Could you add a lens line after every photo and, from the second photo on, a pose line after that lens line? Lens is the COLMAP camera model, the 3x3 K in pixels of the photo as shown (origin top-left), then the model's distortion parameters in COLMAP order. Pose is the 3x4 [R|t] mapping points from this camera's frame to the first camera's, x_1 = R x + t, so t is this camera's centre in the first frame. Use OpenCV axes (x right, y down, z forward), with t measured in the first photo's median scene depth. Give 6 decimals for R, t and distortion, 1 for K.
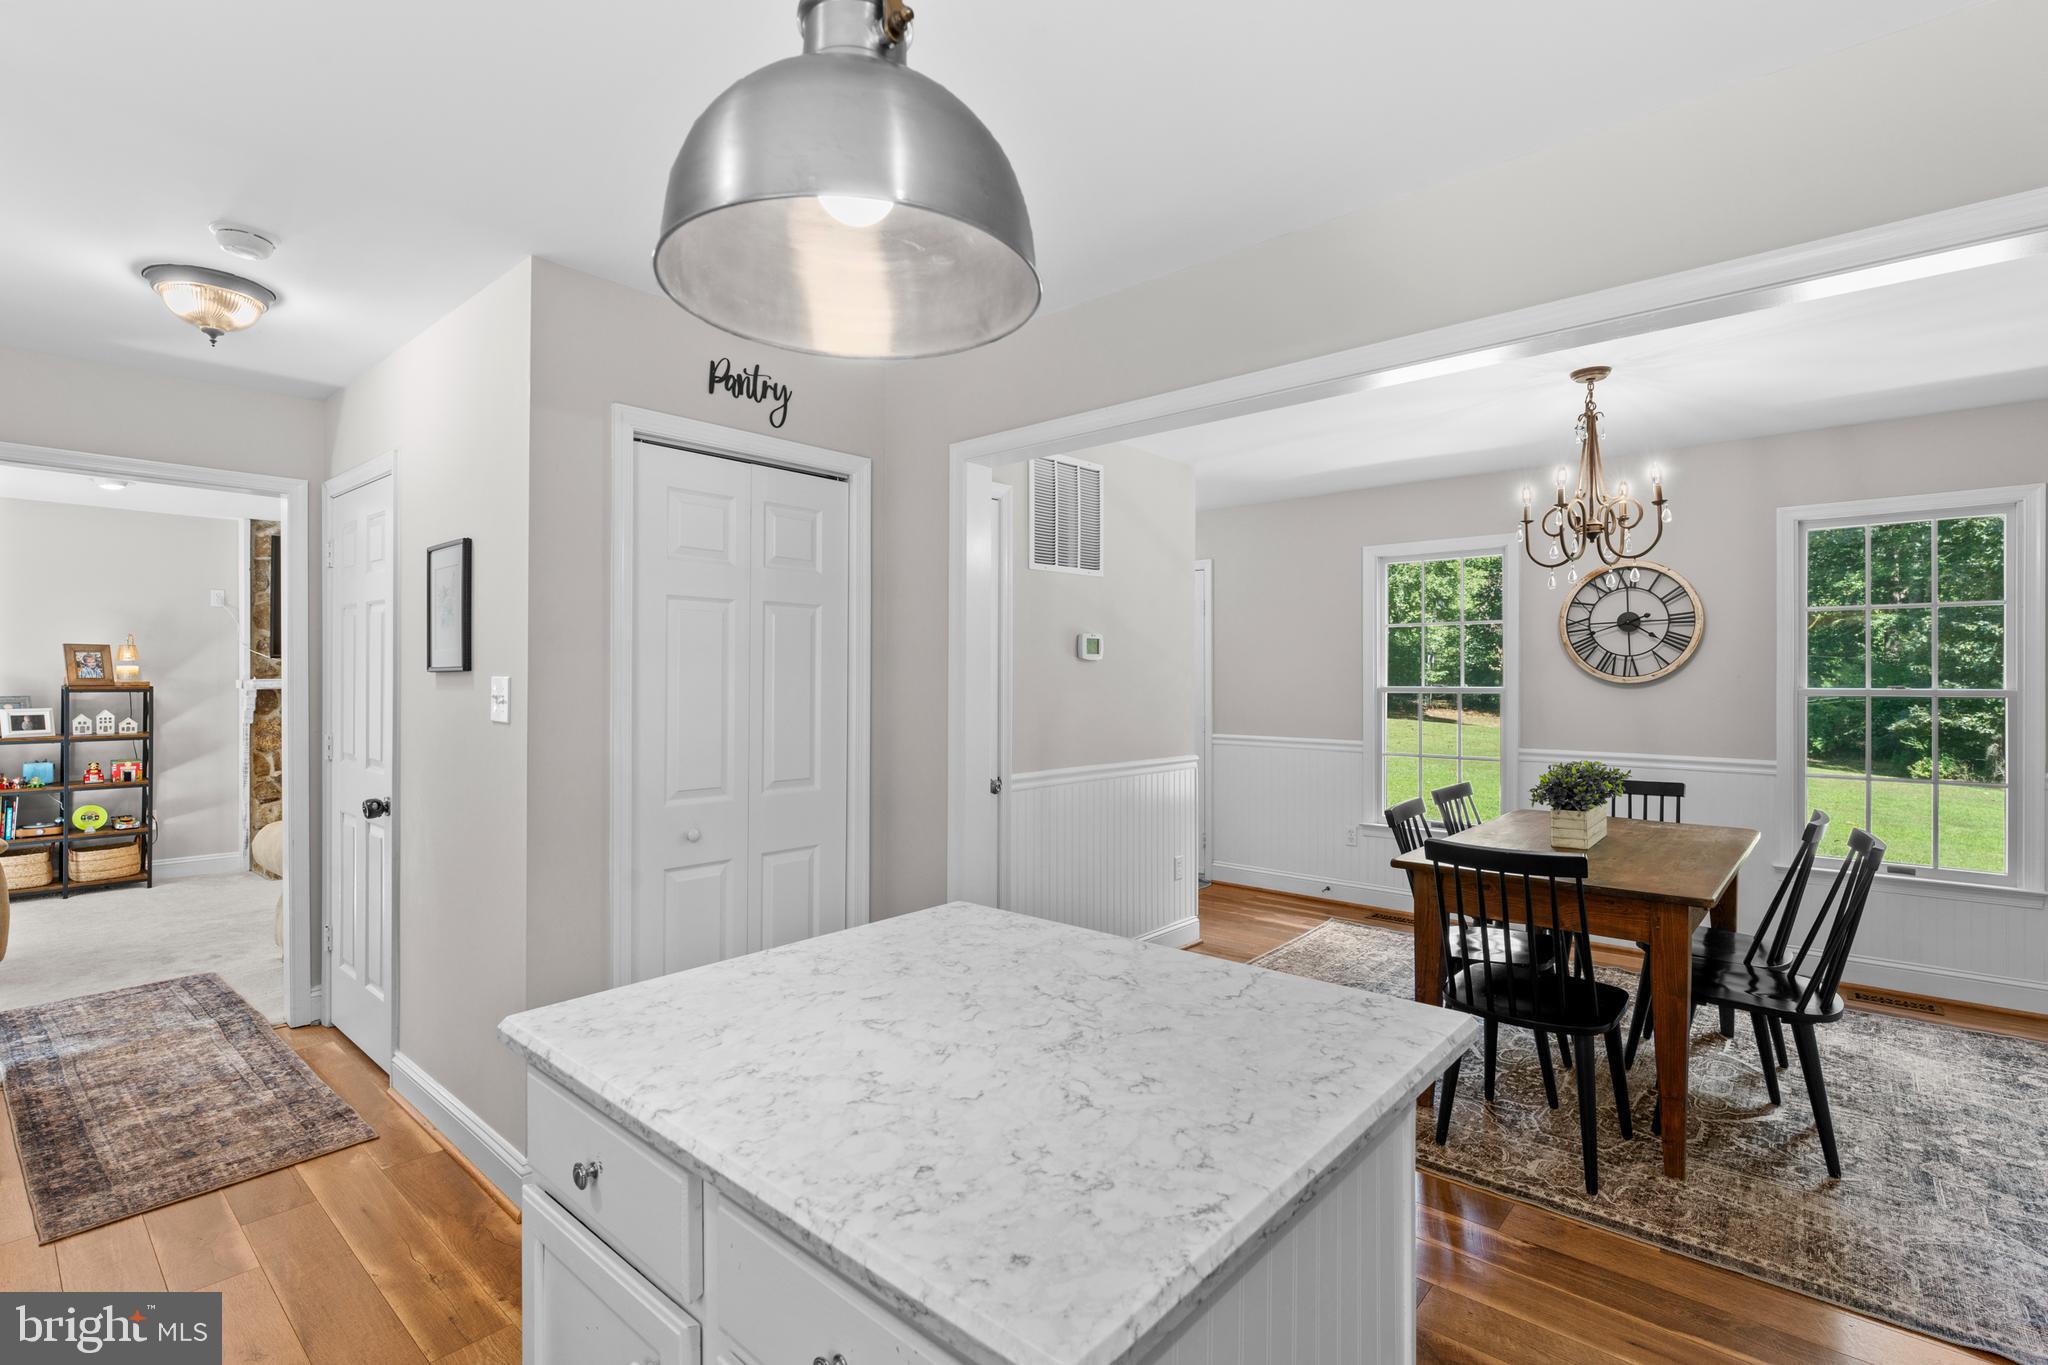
lens RADIAL K [[943.9, 0, 1025.9], [0, 943.9, 678.8], [0, 0, 1]] dist [-0.001309, -0.000493]
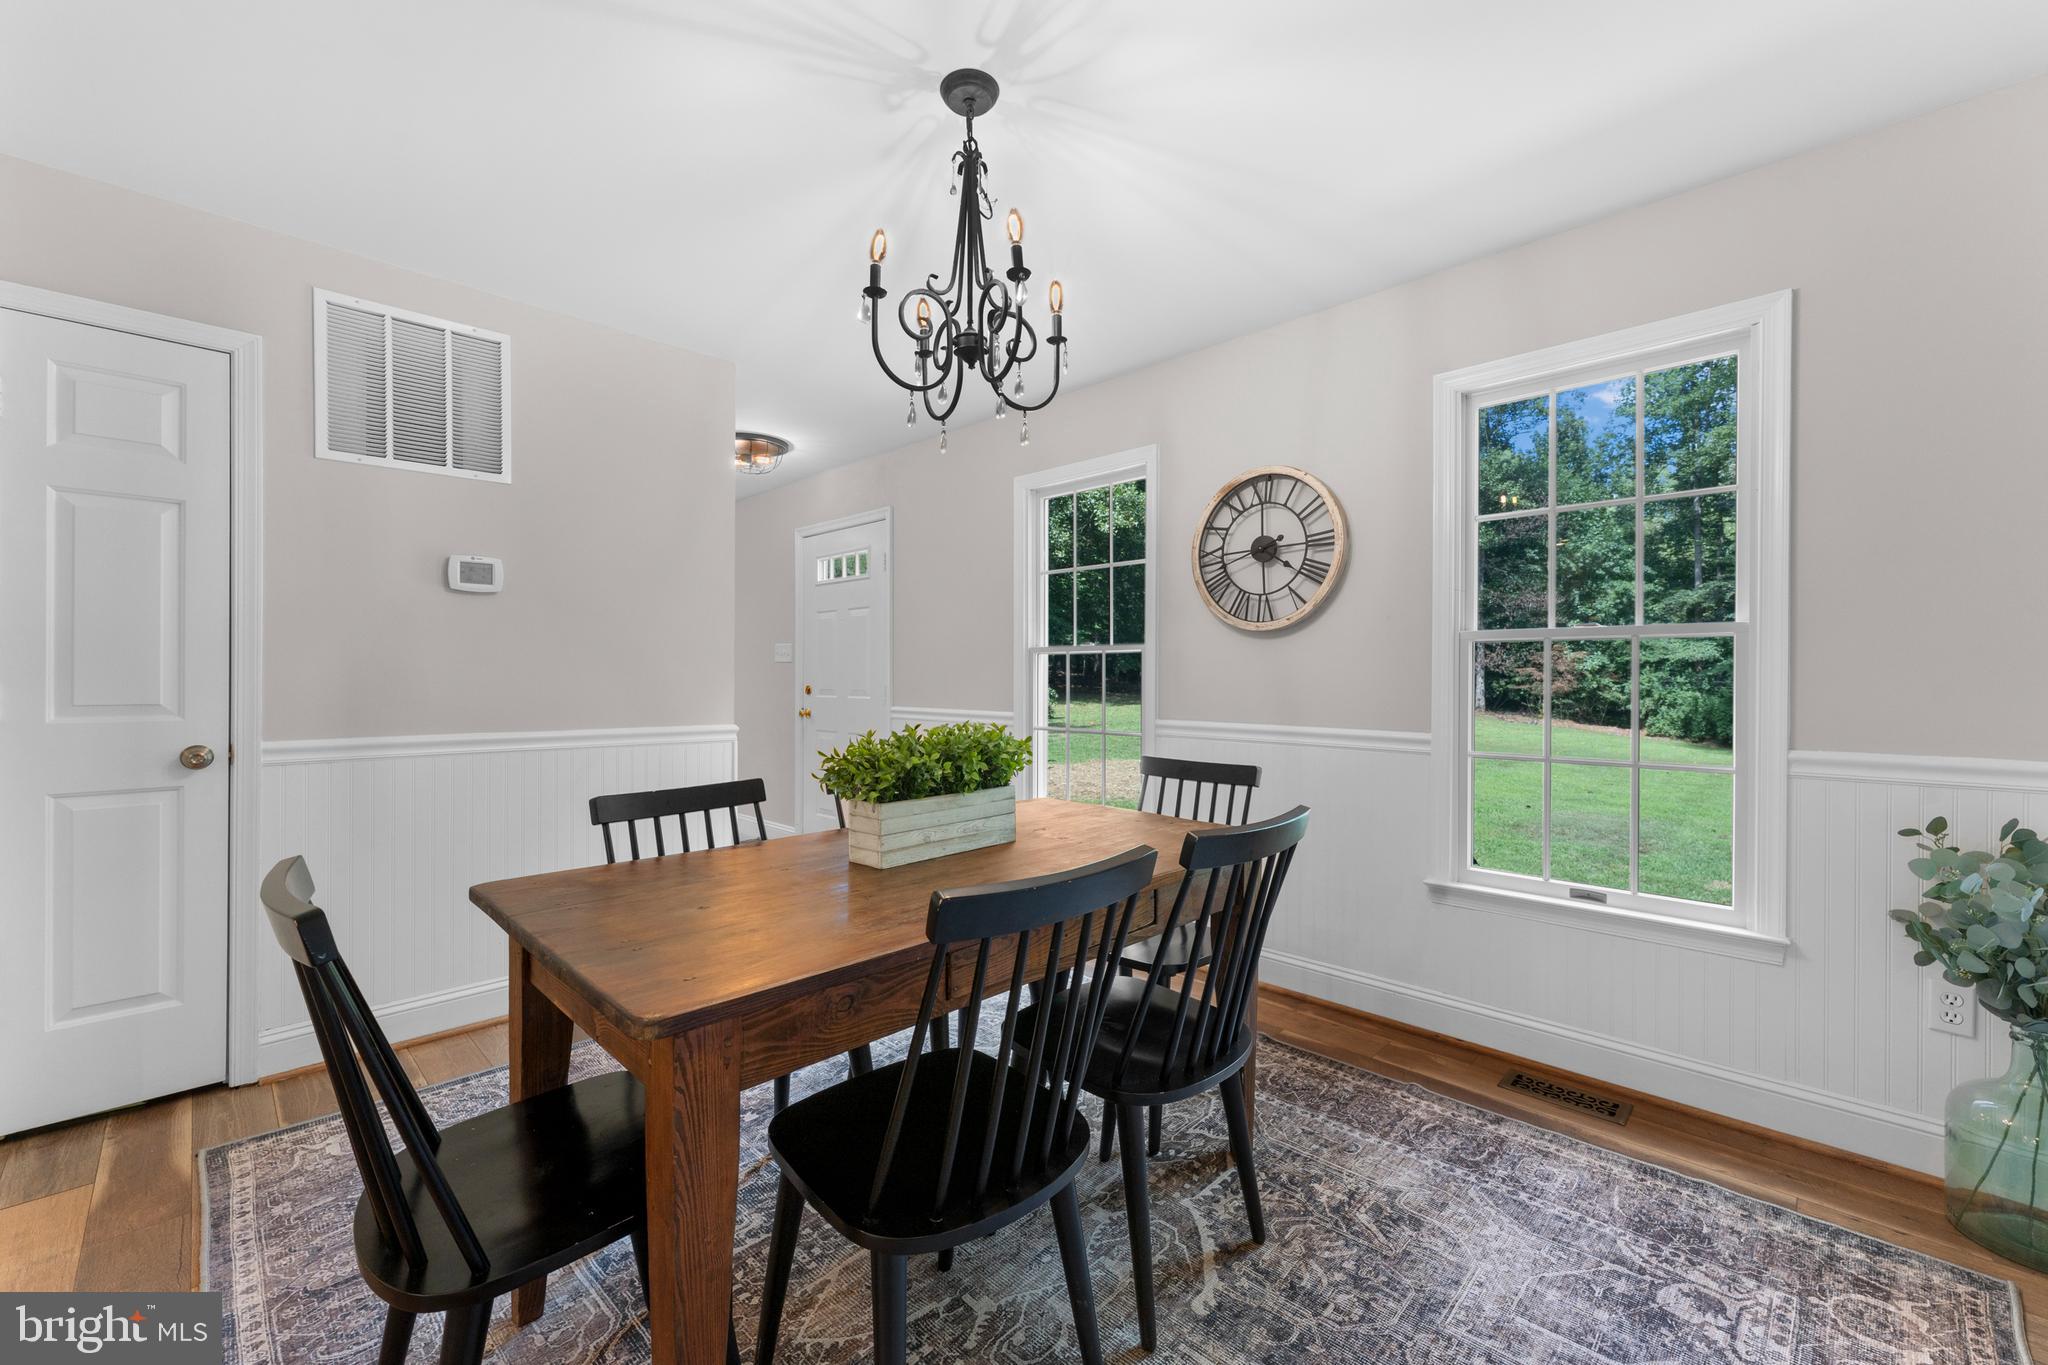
lens RADIAL K [[811.1, 0, 1024.0], [0, 811.1, 682.5], [0, 0, 1]] dist [-0.001065, 0.000027]
pose [[0.998290, 0.002881, -0.058393, 0.507399], [-0.002491, 0.999974, 0.006755, 0.043487], [0.058411, -0.006598, 0.998271, 0.360745]]
